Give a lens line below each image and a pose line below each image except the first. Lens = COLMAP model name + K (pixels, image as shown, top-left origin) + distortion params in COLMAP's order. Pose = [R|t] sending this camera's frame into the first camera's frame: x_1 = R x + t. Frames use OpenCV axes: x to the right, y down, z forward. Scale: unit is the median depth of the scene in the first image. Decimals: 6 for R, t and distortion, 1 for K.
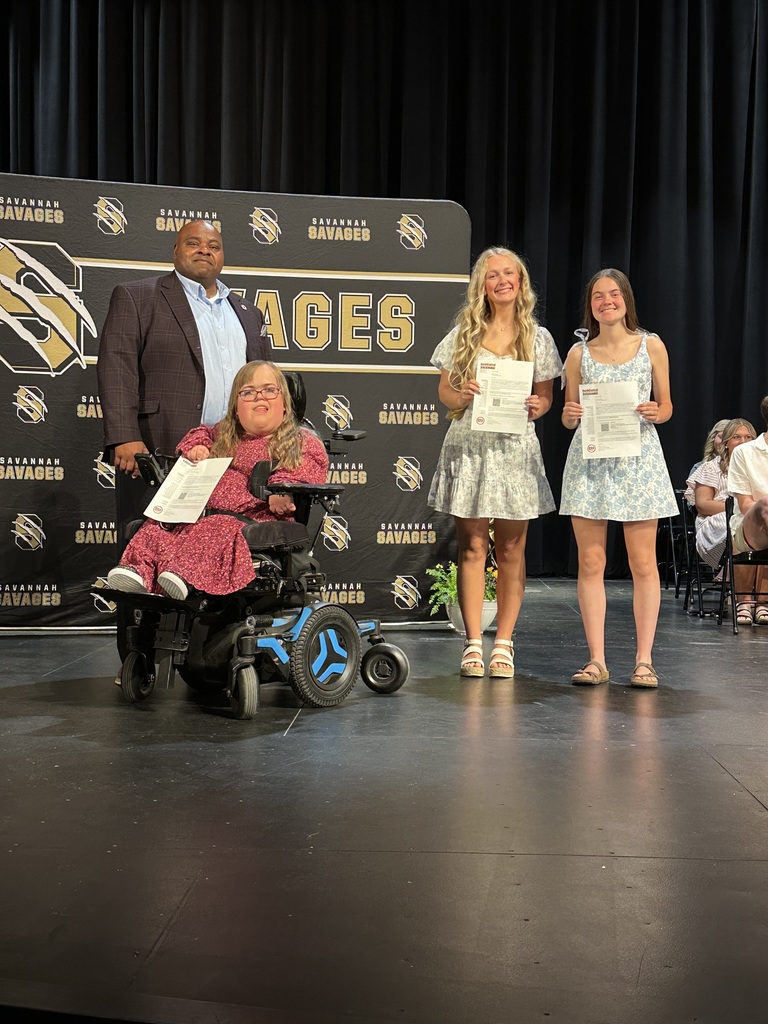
lens RADIAL K [[1768.0, 0, 384.0], [0, 1768.0, 512.0], [0, 0, 1]] dist [0.012117, 0.210962]
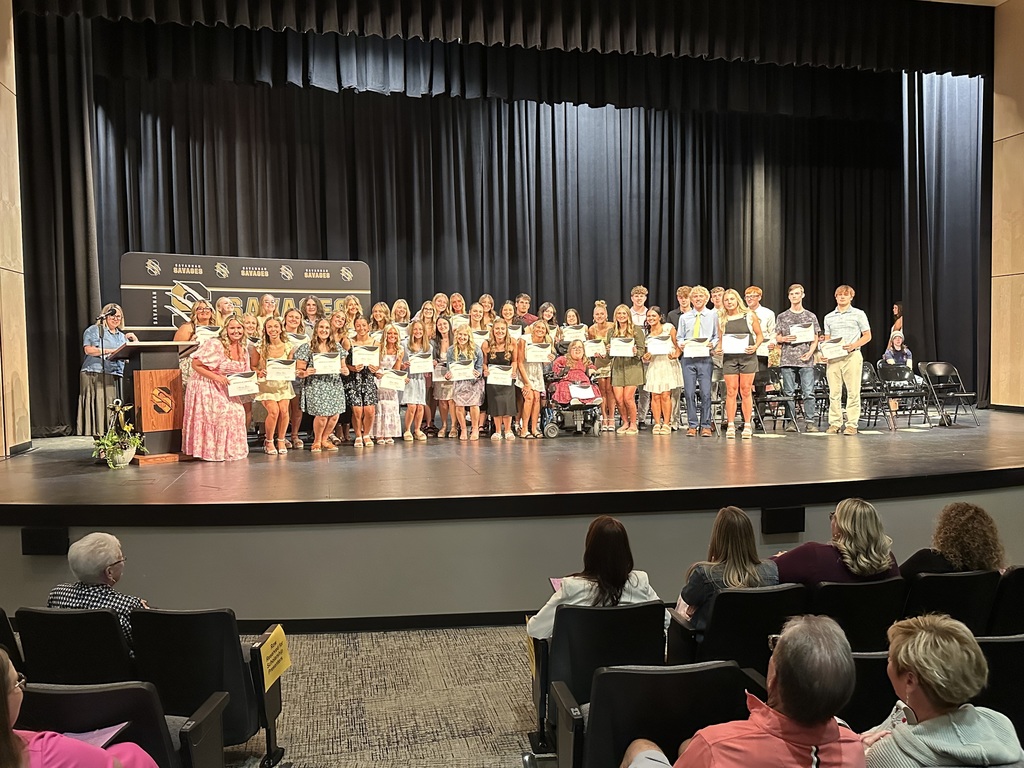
lens RADIAL K [[807.3, 0, 512.0], [0, 807.3, 384.0], [0, 0, 1]] dist [-0.068317, -0.003732]
pose [[0.973002, -0.048195, 0.225707, -0.020679], [0.046073, 0.998830, 0.014663, -0.006861], [-0.226150, -0.003868, 0.974085, -0.174569]]
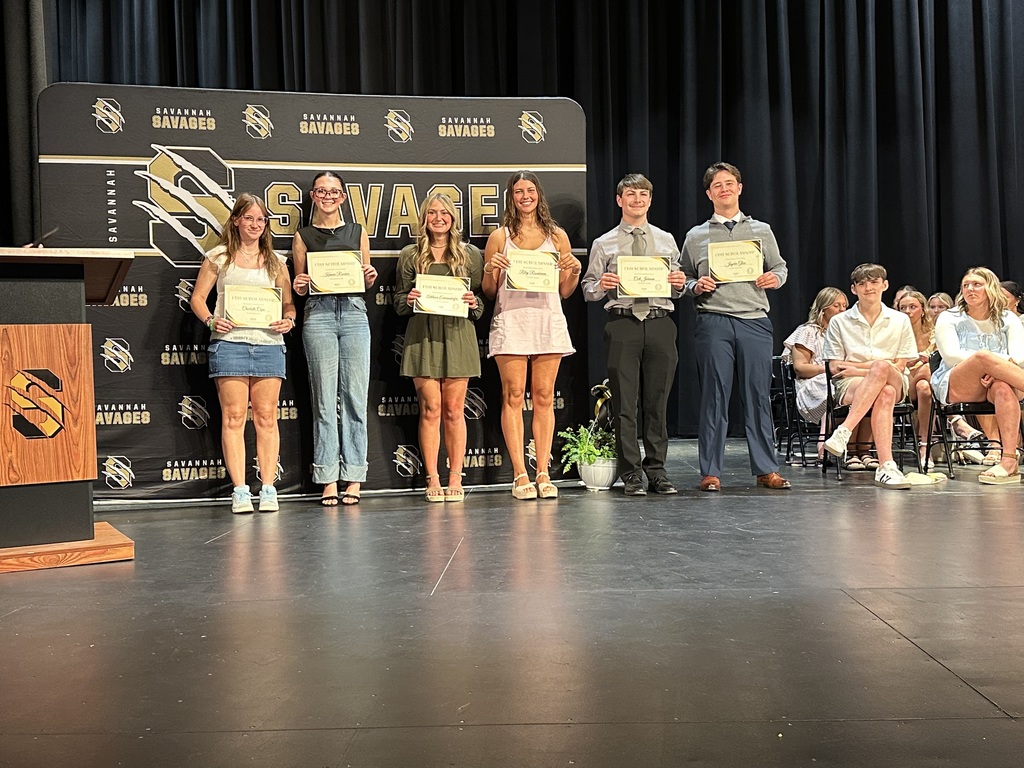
lens RADIAL K [[1541.8, 0, 526.6], [0, 1541.8, 350.7], [0, 0, 1]] dist [0.068964, 0.015074]
pose [[0.999328, -0.035449, 0.009316, -0.001794], [0.035656, 0.999097, -0.023108, 0.003108], [-0.008488, 0.023425, 0.999690, 0.039906]]
